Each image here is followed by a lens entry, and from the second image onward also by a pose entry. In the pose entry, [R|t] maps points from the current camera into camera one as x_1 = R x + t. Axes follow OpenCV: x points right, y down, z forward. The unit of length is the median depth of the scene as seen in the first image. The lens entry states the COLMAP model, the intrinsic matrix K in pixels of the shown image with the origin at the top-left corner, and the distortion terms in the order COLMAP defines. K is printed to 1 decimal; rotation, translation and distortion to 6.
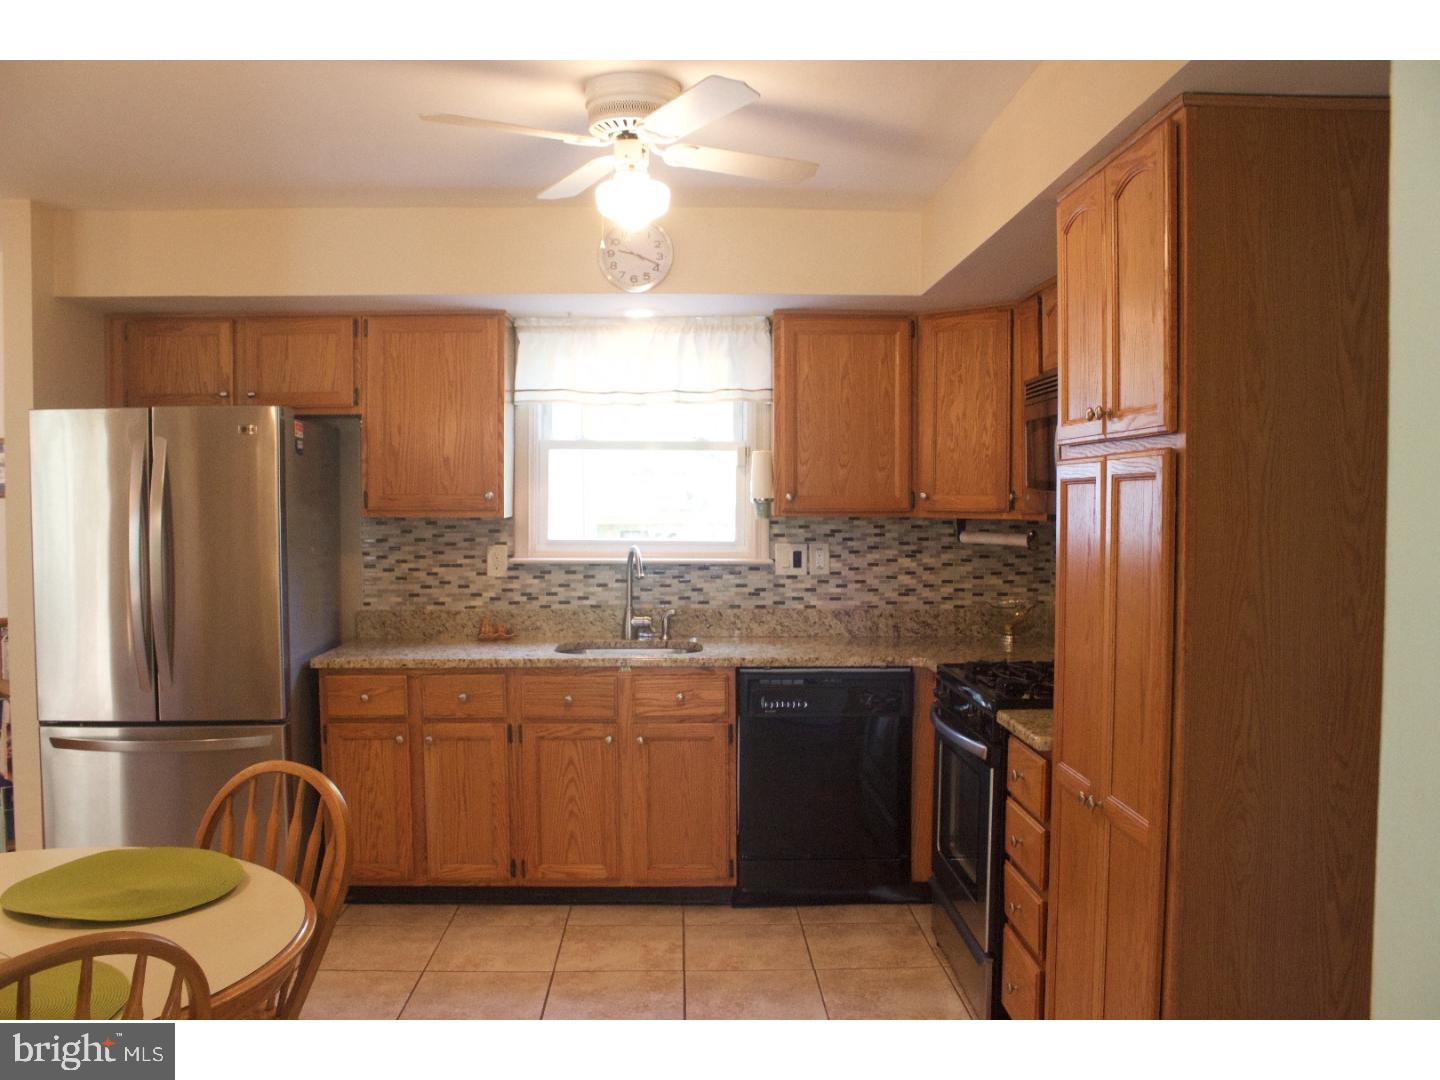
lens RADIAL K [[1226.6, 0, 730.0], [0, 1226.6, 550.9], [0, 0, 1]] dist [-0.127191, 0.091345]
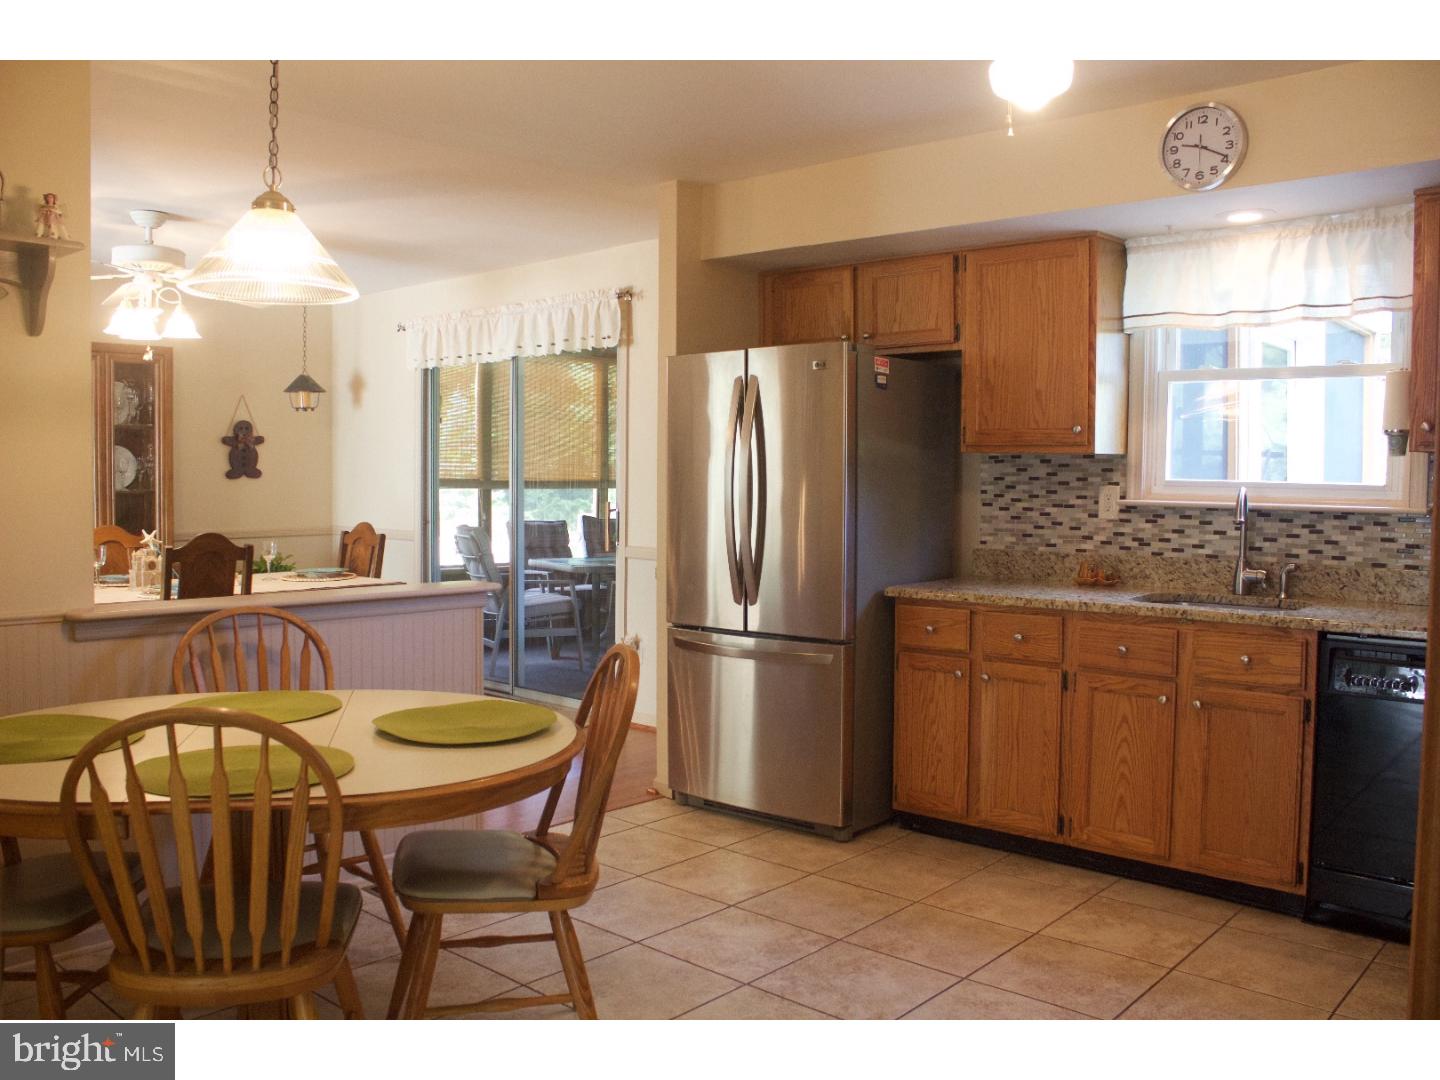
lens RADIAL K [[1226.6, 0, 722.3], [0, 1226.6, 544.6], [0, 0, 1]] dist [-0.127191, 0.091345]
pose [[0.724905, 0.044308, -0.687422, 0.240604], [-0.033634, 0.999016, 0.028923, 0.024449], [0.688027, 0.002154, 0.725682, 0.127773]]
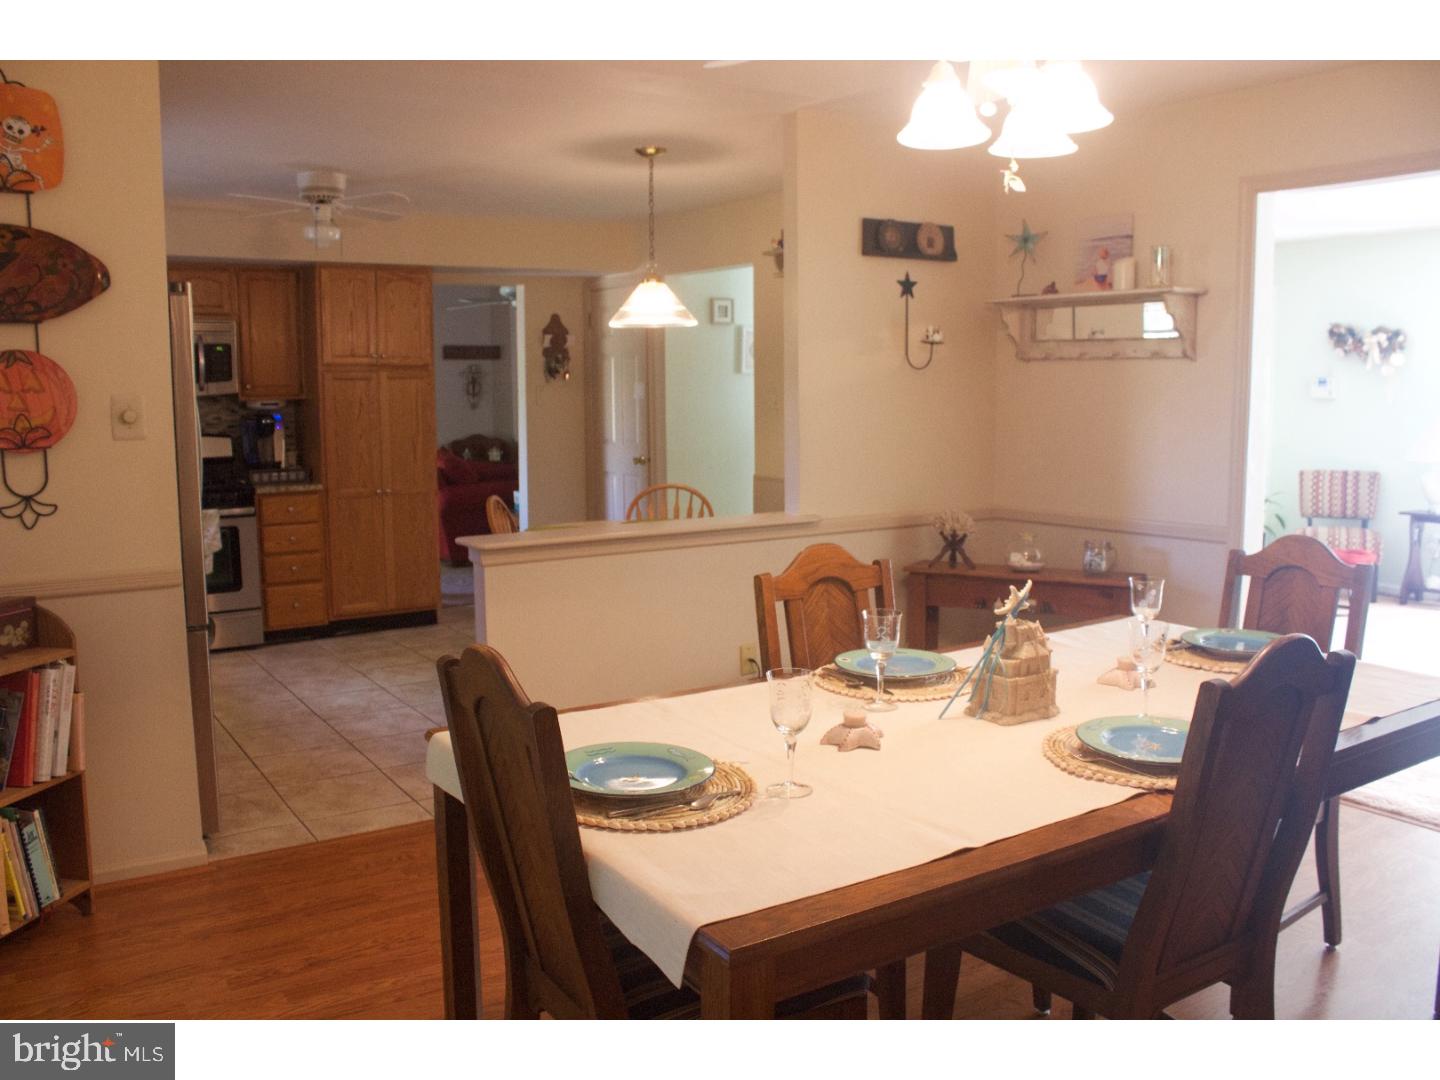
lens RADIAL K [[1226.6, 0, 717.8], [0, 1226.6, 539.2], [0, 0, 1]] dist [-0.127191, 0.091345]
pose [[-0.528415, -0.099440, 0.843142, -1.335936], [0.049840, 0.987771, 0.147733, -0.032437], [-0.847522, 0.120087, -0.516997, 0.961395]]
